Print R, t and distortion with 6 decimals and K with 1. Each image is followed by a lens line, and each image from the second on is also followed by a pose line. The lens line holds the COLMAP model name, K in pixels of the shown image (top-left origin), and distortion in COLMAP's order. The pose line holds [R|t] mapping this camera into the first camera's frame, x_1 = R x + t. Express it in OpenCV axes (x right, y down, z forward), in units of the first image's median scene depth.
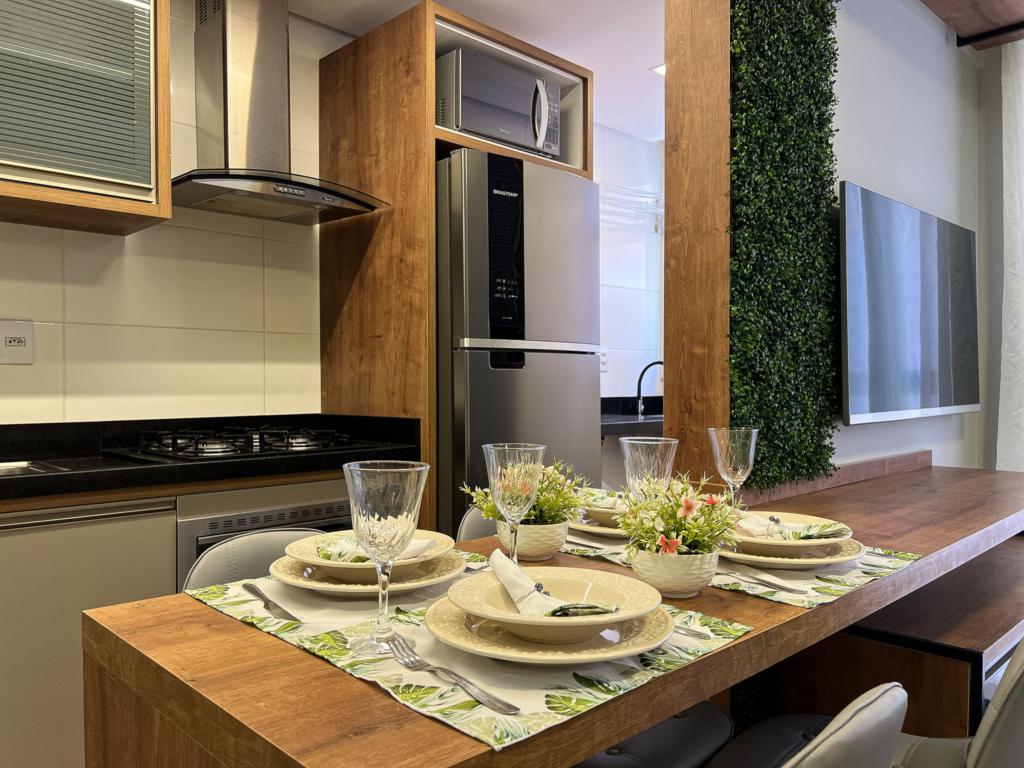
lens RADIAL K [[772.6, 0, 517.3], [0, 772.6, 393.3], [0, 0, 1]] dist [0.036090, -0.034847]
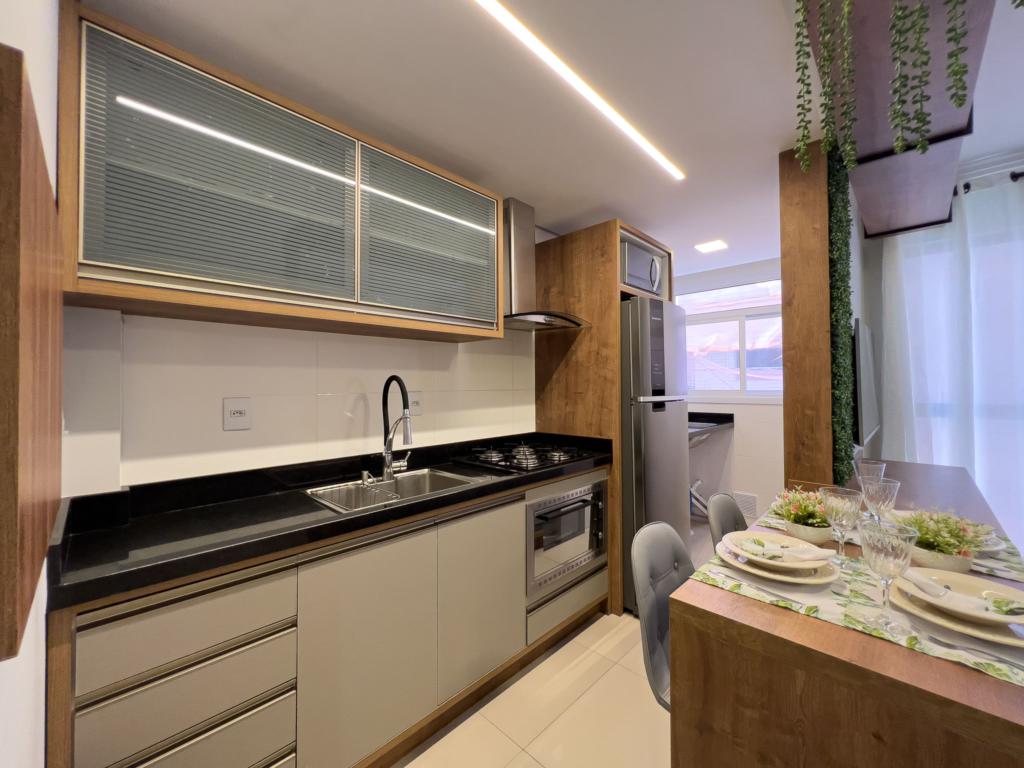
lens RADIAL K [[410.4, 0, 511.8], [0, 410.4, 381.2], [0, 0, 1]] dist [0.000019, -0.000005]
pose [[0.999739, -0.004174, 0.022449, -0.394412], [0.004704, 0.999710, -0.023601, -0.085547], [-0.022344, 0.023701, 0.999469, 0.012746]]
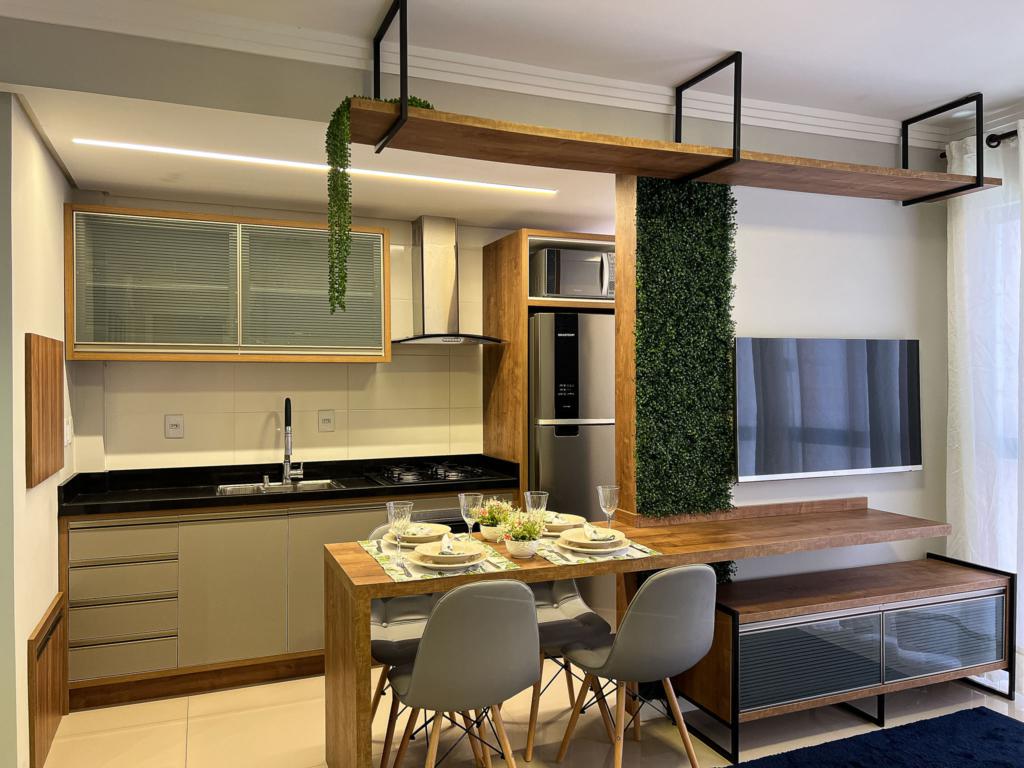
lens RADIAL K [[772.6, 0, 517.9], [0, 772.6, 386.8], [0, 0, 1]] dist [0.036090, -0.034847]
pose [[0.928169, 0.003135, -0.372145, 0.528540], [-0.005352, 0.999974, -0.004925, -0.134811], [0.372120, 0.006563, 0.928161, -0.637668]]
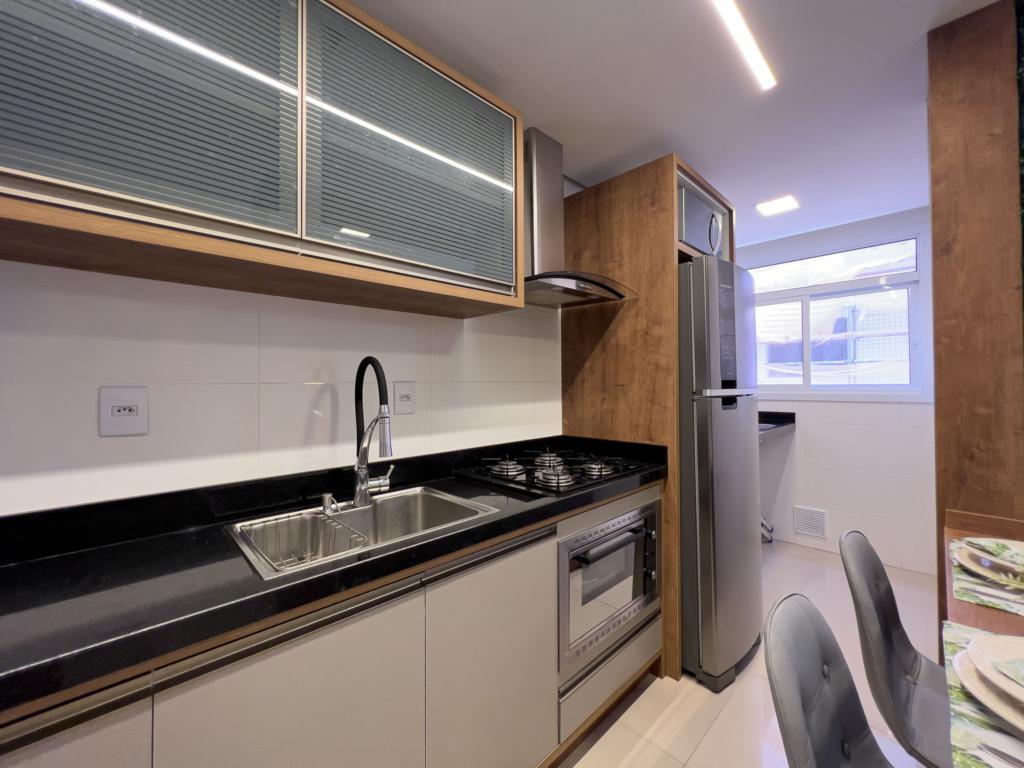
lens RADIAL K [[410.4, 0, 511.8], [0, 410.4, 381.3], [0, 0, 1]] dist [0.000019, -0.000005]
pose [[0.999934, -0.005145, -0.010276, -0.405470], [0.004931, 0.999773, -0.020727, -0.071355], [0.010380, 0.020675, 0.999732, 0.249488]]
